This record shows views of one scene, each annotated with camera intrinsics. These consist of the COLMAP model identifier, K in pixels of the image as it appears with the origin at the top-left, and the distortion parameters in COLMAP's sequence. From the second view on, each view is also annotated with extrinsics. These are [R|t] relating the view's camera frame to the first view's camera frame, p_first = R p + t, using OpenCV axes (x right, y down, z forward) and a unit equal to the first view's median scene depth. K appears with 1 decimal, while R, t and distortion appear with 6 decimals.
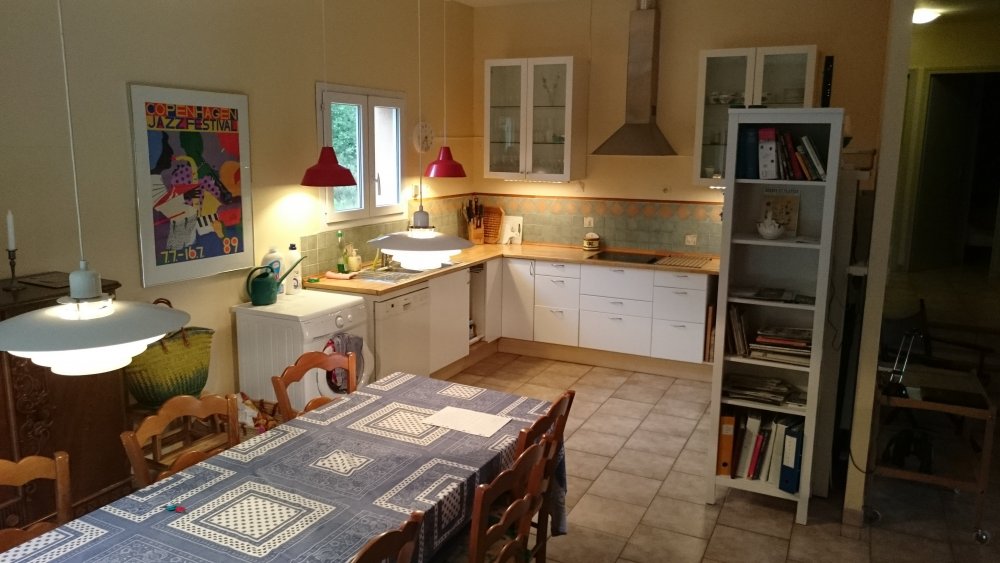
lens RADIAL K [[736.3, 0, 498.6], [0, 736.3, 277.9], [0, 0, 1]] dist [-0.001177, -0.000065]
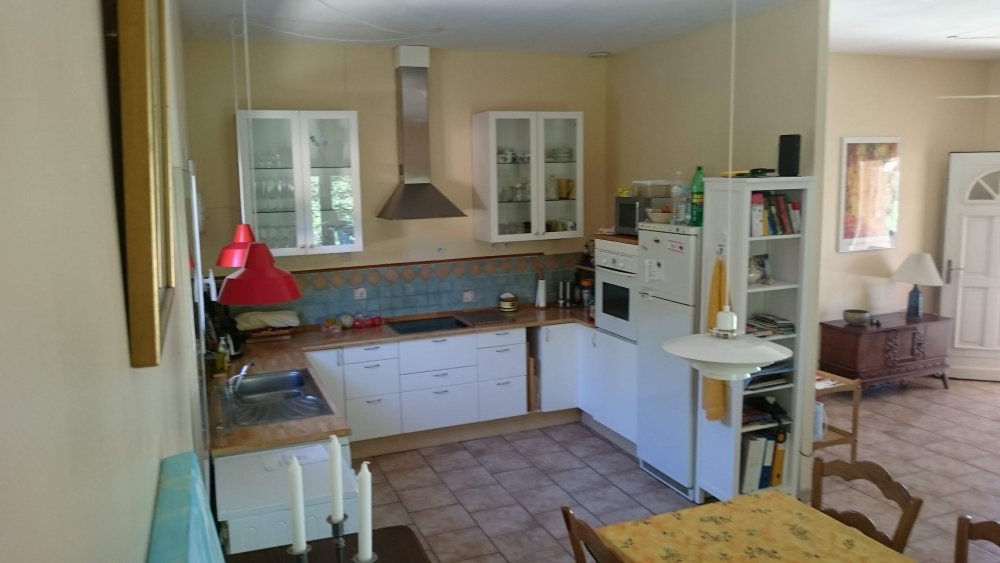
lens RADIAL K [[736.3, 0, 499.1], [0, 736.3, 280.4], [0, 0, 1]] dist [-0.001177, -0.000065]
pose [[0.666915, -0.131537, 0.733432, -0.556092], [0.164856, 0.985950, 0.026919, -0.117938], [-0.726668, 0.102958, 0.679230, 0.366848]]
